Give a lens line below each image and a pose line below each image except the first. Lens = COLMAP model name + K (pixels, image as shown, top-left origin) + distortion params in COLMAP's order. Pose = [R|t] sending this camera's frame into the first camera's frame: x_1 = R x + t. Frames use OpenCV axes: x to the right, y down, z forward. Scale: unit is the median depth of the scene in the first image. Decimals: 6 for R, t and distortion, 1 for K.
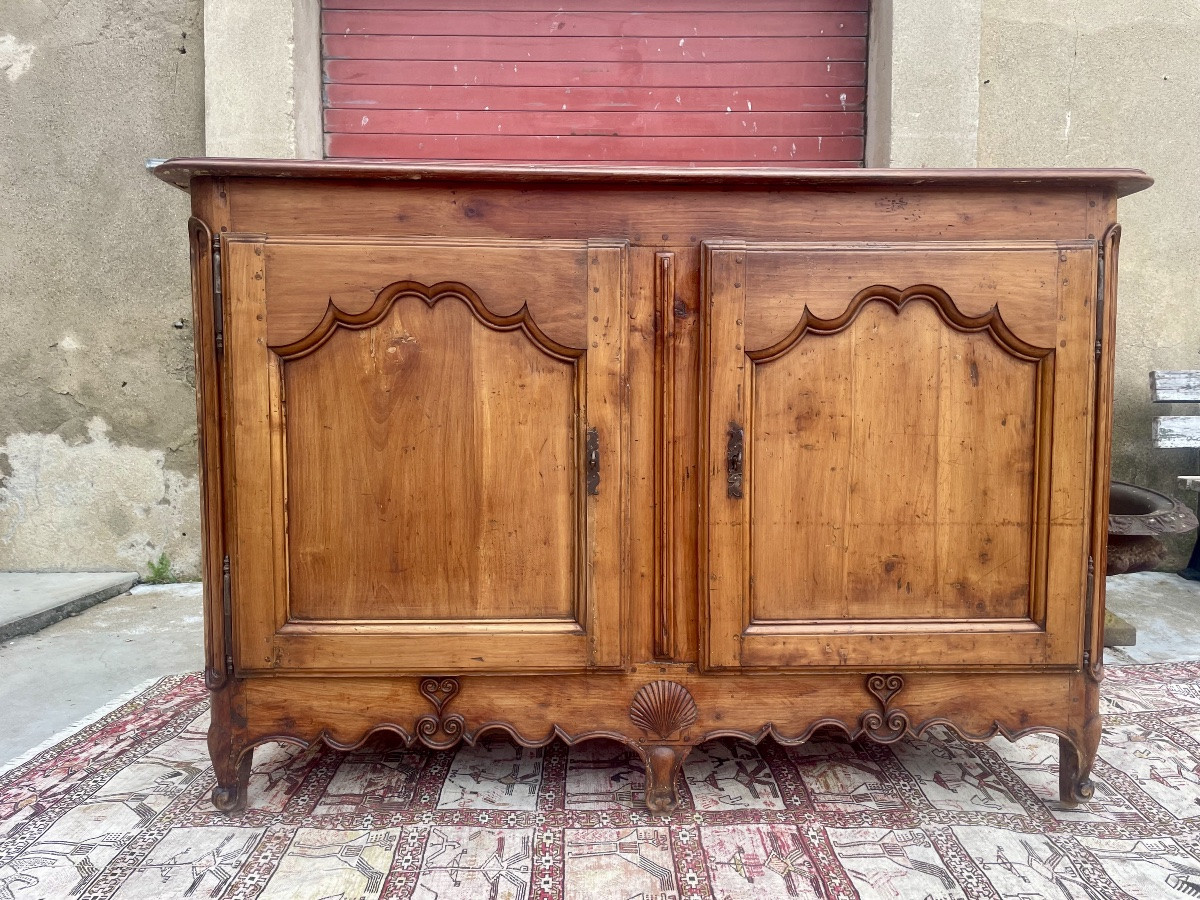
lens RADIAL K [[905.7, 0, 605.7], [0, 905.7, 446.3], [0, 0, 1]] dist [0.092412, -0.122773]
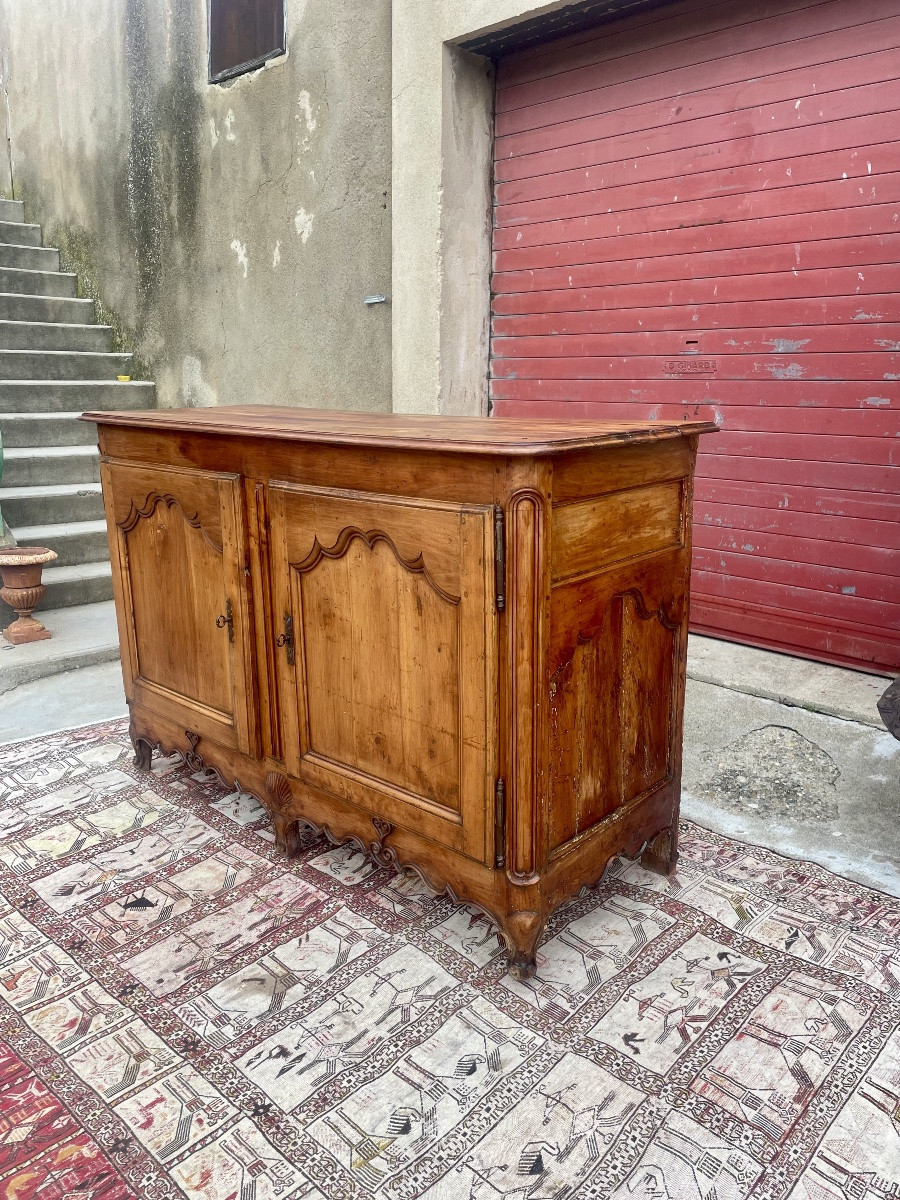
lens RADIAL K [[905.7, 0, 445.7], [0, 905.7, 594.6], [0, 0, 1]] dist [0.092412, -0.122773]
pose [[0.712953, 0.163346, -0.681921, 1.217800], [-0.036765, 0.979859, 0.196276, -0.323049], [0.700247, -0.114865, 0.704599, 0.191961]]
